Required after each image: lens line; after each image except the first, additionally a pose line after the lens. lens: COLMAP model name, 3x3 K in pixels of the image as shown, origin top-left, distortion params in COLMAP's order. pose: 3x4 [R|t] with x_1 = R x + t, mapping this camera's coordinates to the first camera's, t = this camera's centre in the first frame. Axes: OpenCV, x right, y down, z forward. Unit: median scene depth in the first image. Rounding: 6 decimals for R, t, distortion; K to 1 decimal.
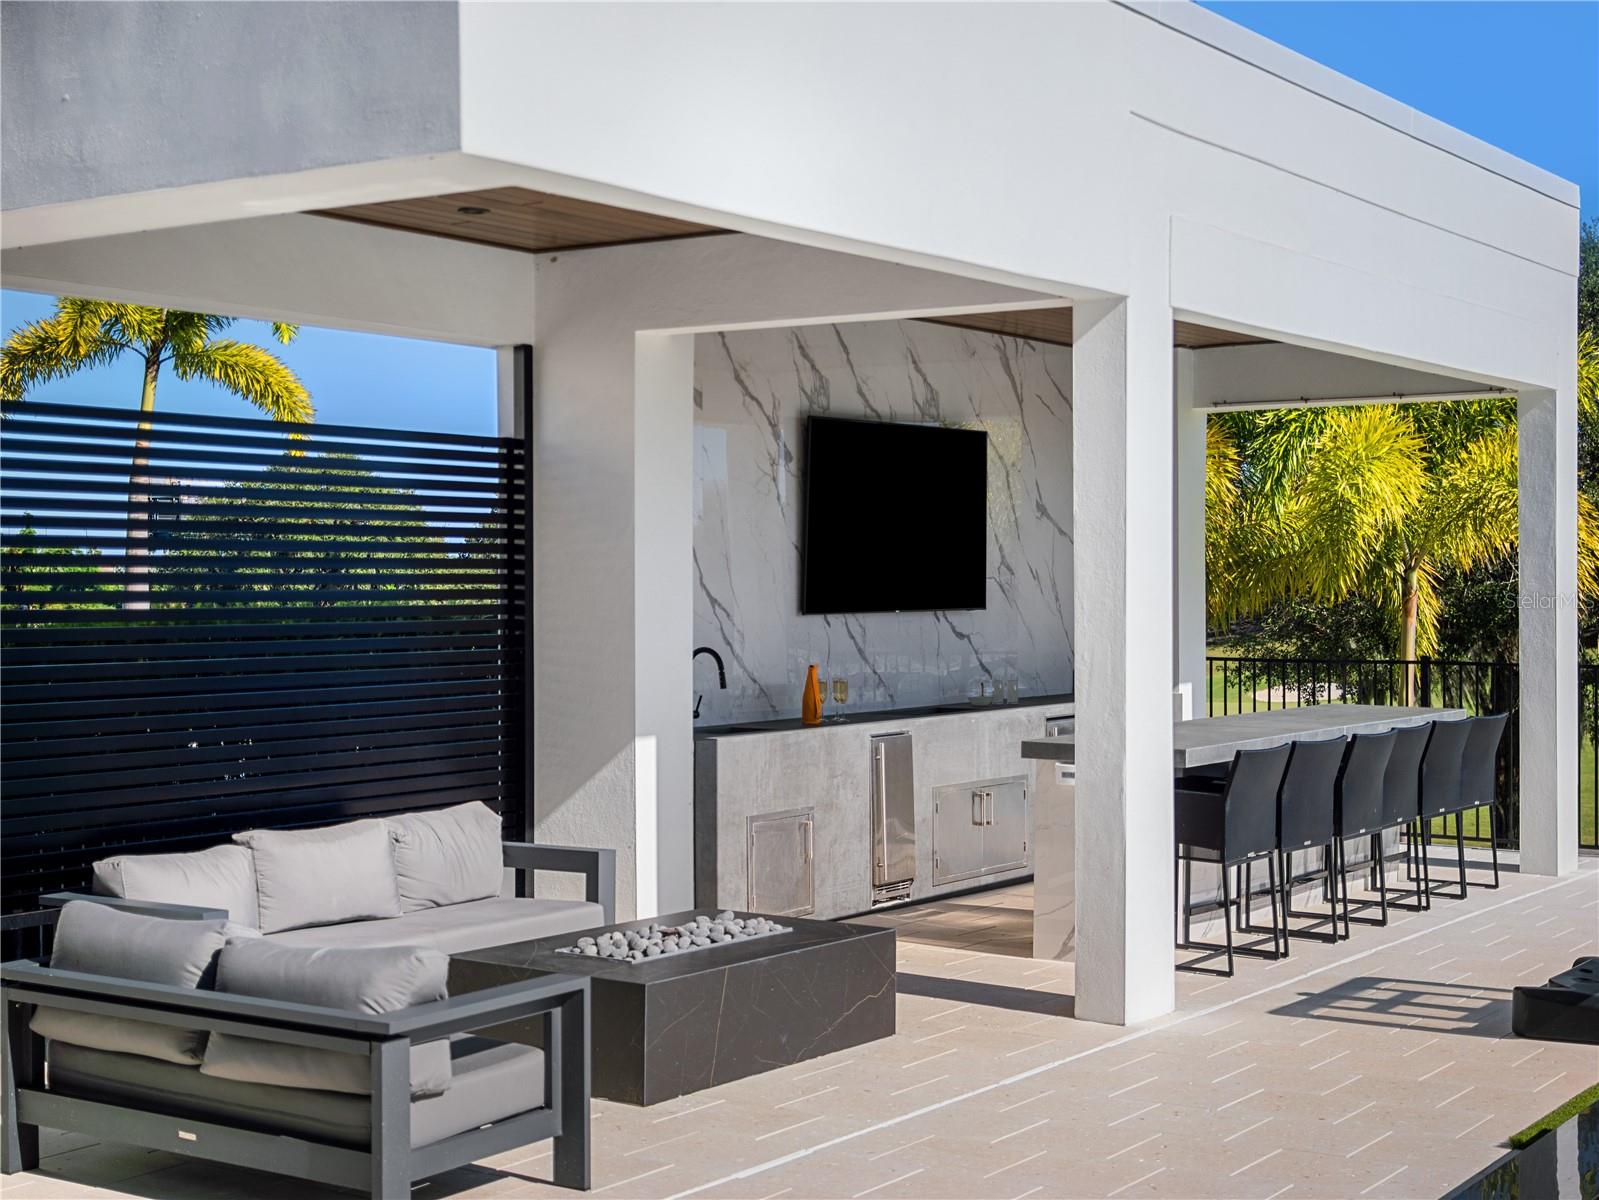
lens RADIAL K [[2351.4, 0, 799.2], [0, 2351.4, 601.1], [0, 0, 1]] dist [0.001731, 0.000000]
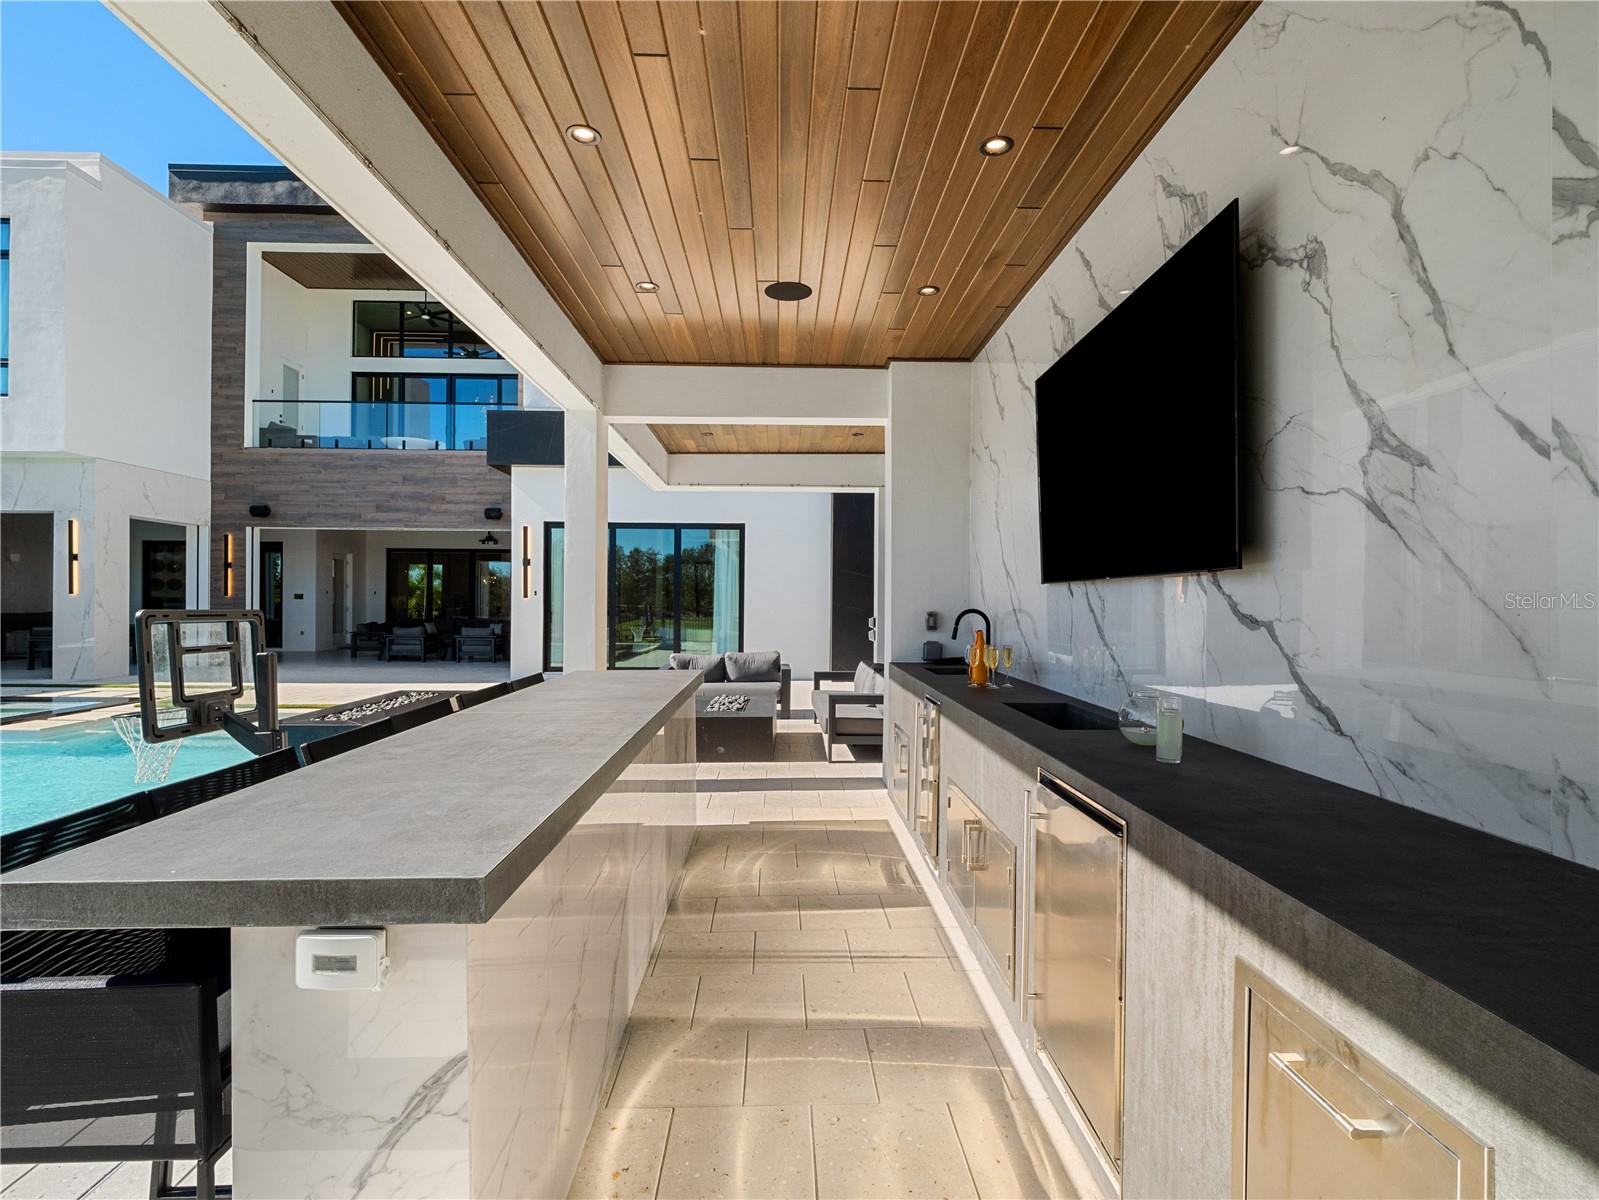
lens RADIAL K [[781.3, 0, 801.1], [0, 781.3, 595.6], [0, 0, 1]] dist [-0.002019, 0.000036]
pose [[-0.808168, -0.004065, -0.588938, 0.250698], [-0.008449, 0.999953, 0.004691, 0.009301], [0.588891, 0.008767, -0.808165, 1.100668]]
